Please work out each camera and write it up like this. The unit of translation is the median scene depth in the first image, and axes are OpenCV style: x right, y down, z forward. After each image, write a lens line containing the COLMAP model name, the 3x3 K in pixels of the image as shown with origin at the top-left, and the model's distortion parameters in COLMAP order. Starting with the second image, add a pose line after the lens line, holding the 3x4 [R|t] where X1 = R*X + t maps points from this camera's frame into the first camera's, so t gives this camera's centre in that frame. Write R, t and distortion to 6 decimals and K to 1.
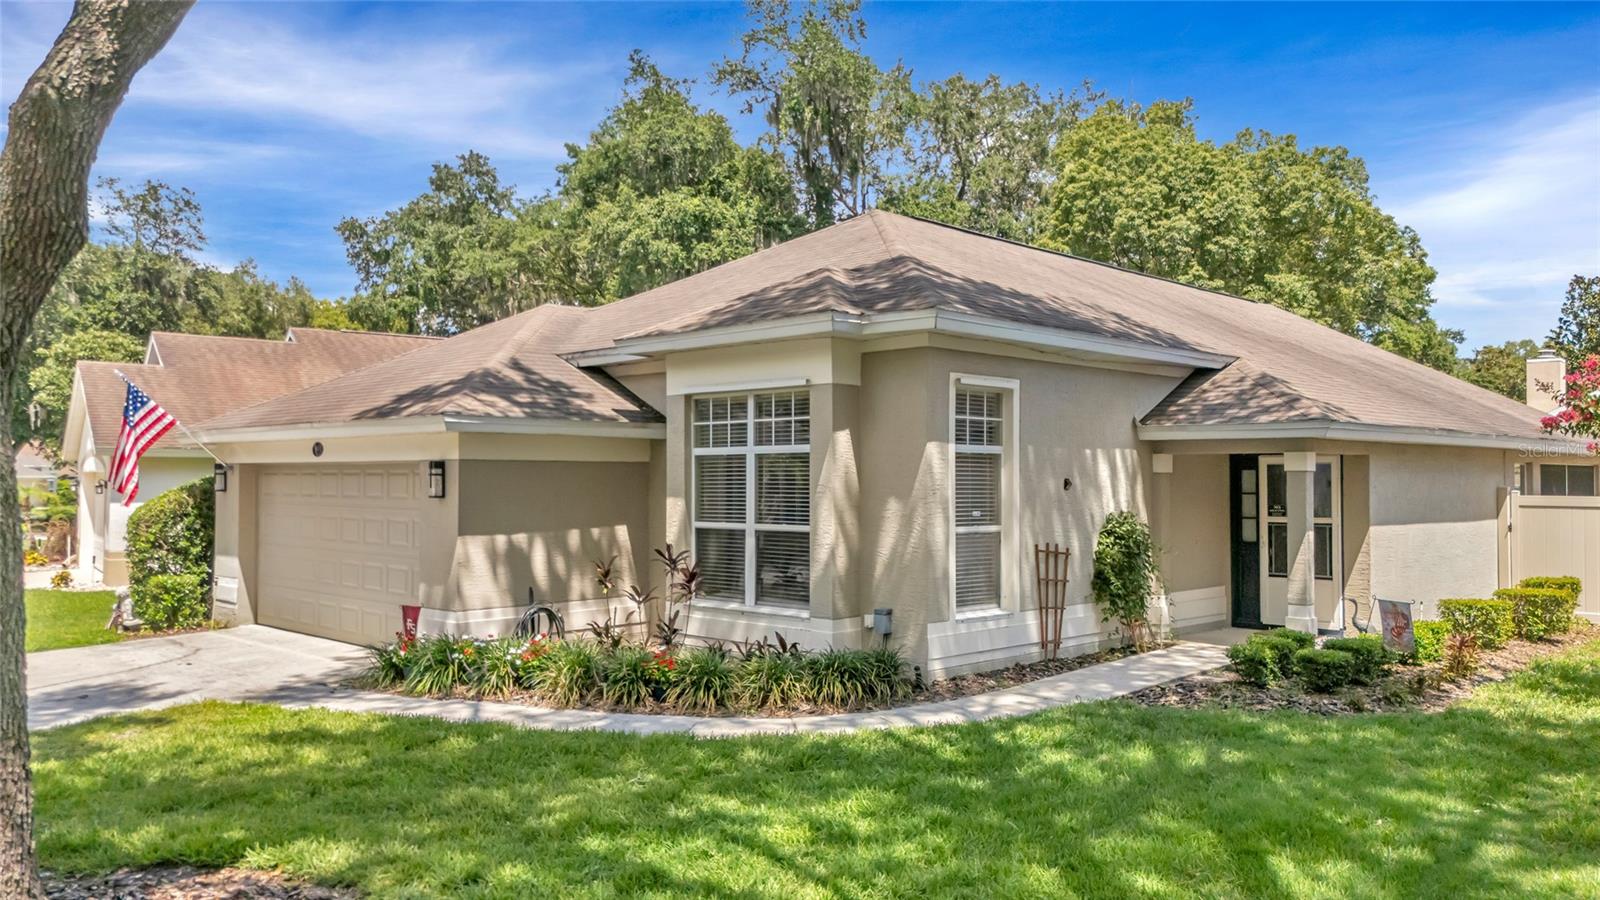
lens RADIAL K [[1168.6, 0, 800.0], [0, 1168.6, 450.0], [0, 0, 1]] dist [0.042014, -0.055453]
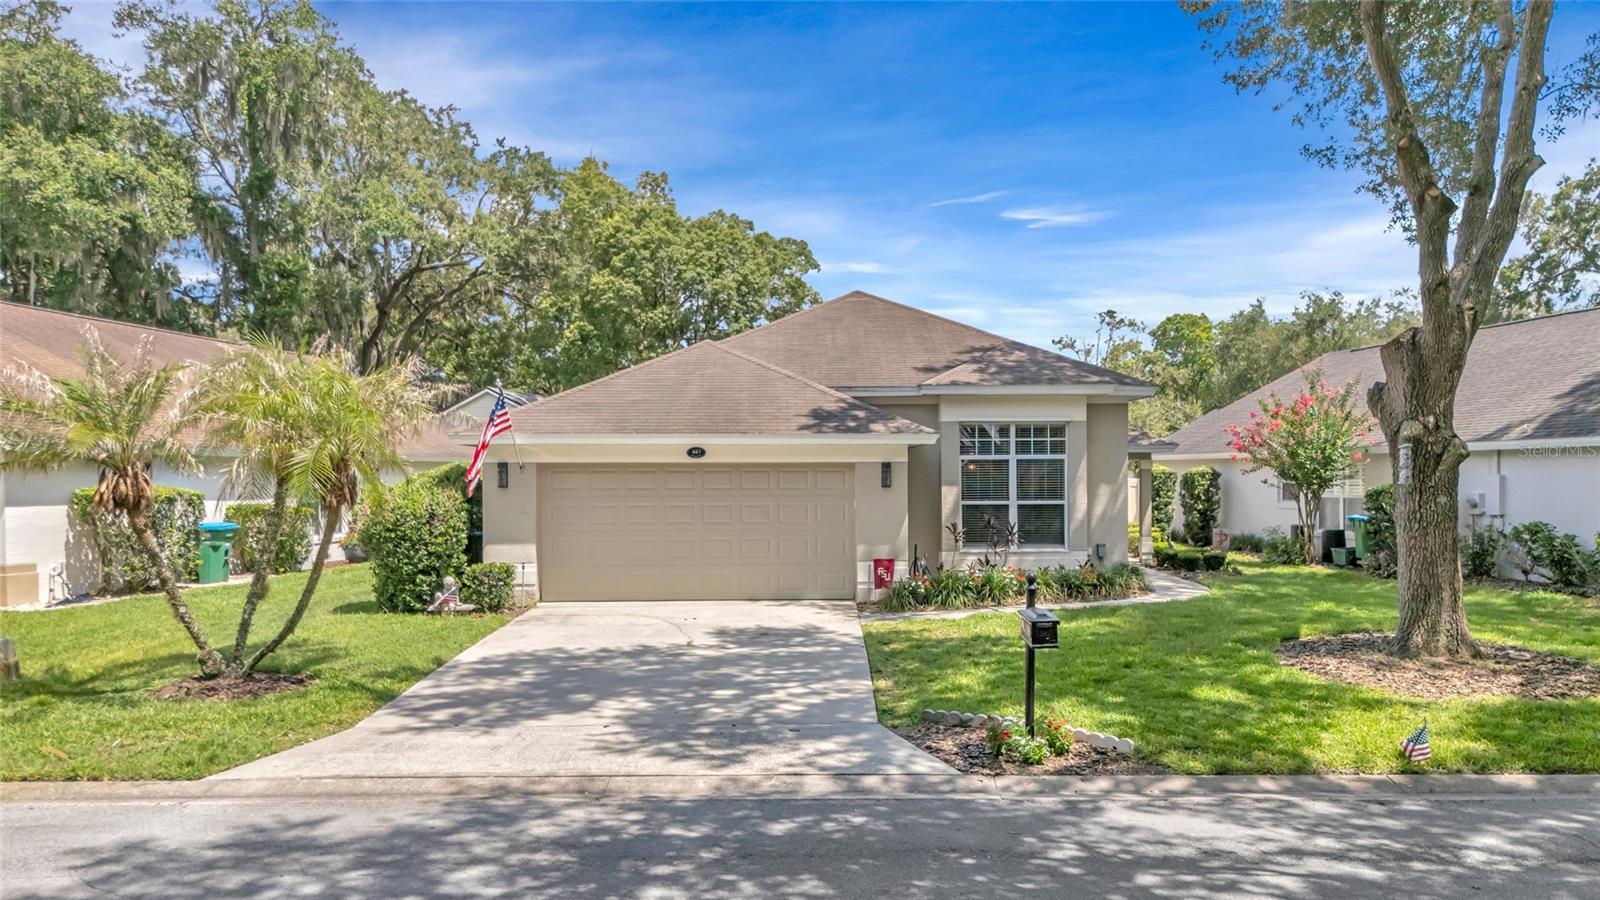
lens RADIAL K [[1199.5, 0, 776.9], [0, 1199.5, 488.6], [0, 0, 1]] dist [0.082763, -0.055735]
pose [[0.712533, -0.008906, 0.701582, -1.484707], [-0.011645, 0.999632, 0.024516, 0.006950], [-0.701542, -0.025638, 0.712167, 0.003126]]
